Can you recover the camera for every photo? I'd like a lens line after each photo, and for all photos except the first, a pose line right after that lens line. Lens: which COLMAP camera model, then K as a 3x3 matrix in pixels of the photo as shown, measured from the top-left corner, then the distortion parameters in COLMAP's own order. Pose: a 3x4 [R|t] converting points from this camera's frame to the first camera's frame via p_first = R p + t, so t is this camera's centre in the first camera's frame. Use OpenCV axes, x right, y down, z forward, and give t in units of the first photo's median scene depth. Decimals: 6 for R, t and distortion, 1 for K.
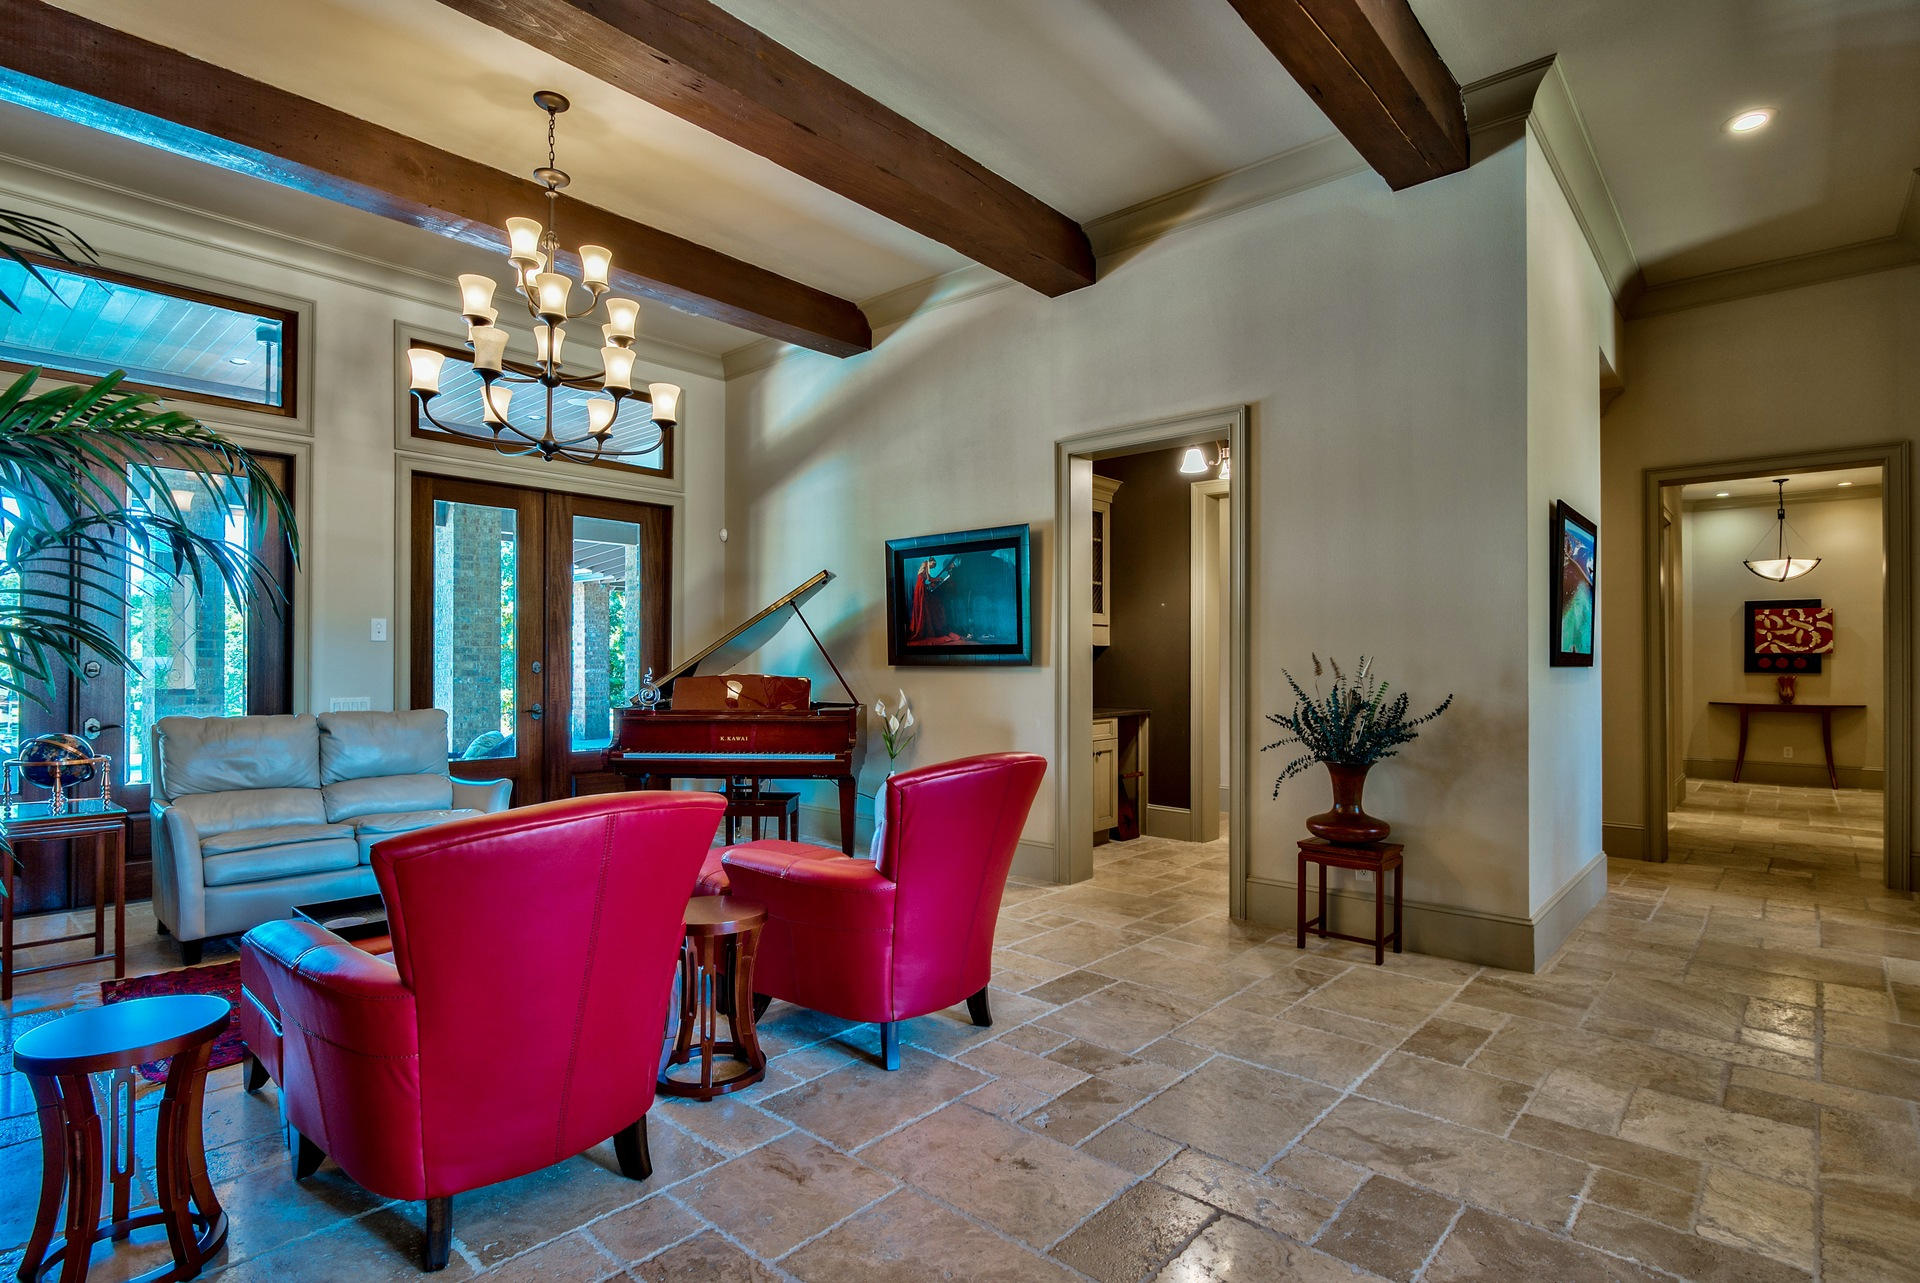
lens RADIAL K [[956.0, 0, 954.8], [0, 956.0, 653.0], [0, 0, 1]] dist [0.000199, -0.001227]
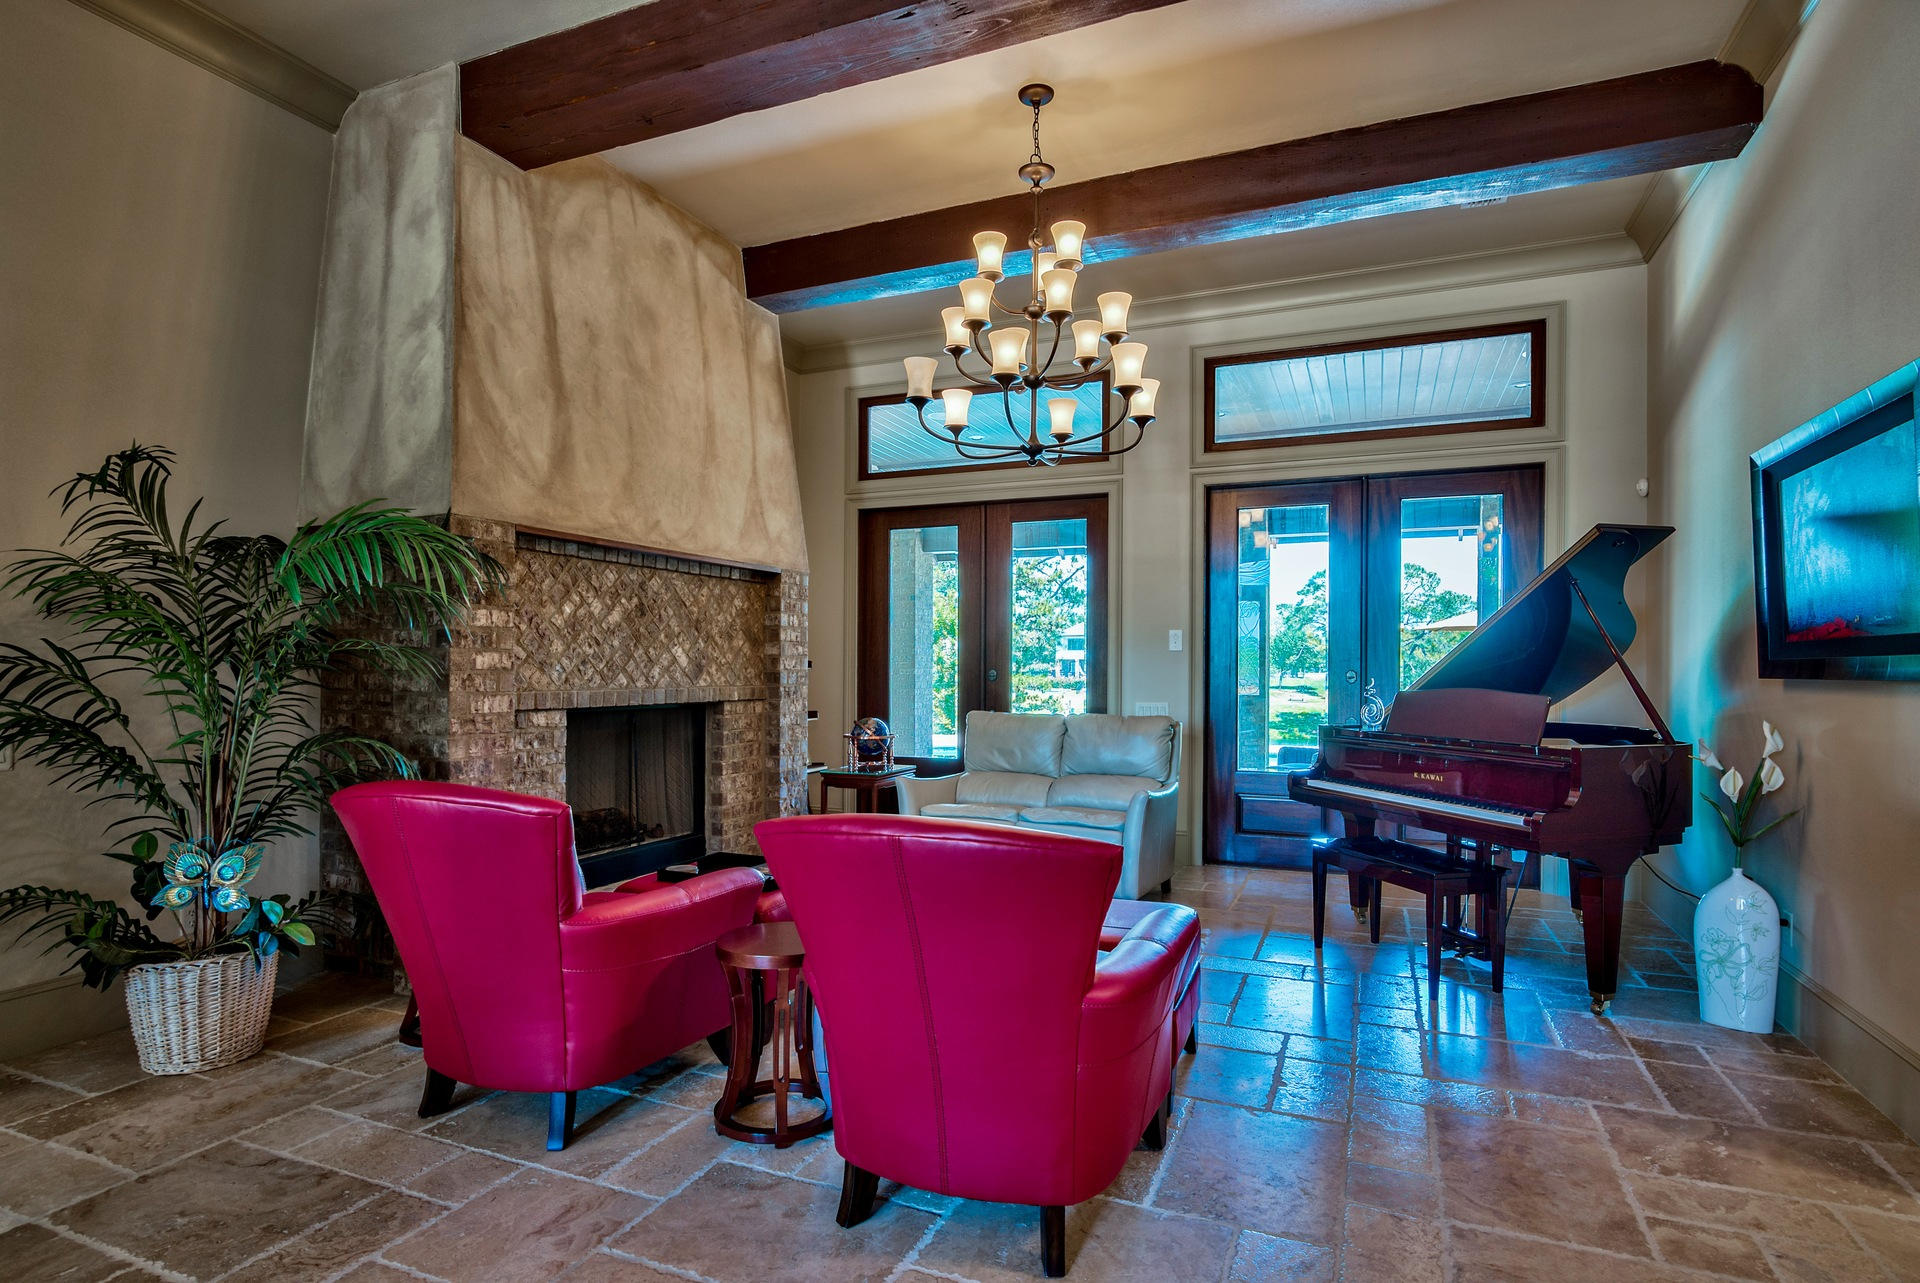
lens RADIAL K [[956.0, 0, 991.4], [0, 956.0, 686.5], [0, 0, 1]] dist [0.000199, -0.001227]
pose [[0.337850, 0.023600, -0.940904, 0.433504], [0.007940, 0.999579, 0.027923, -0.005304], [0.941166, -0.016904, 0.337520, 0.555911]]
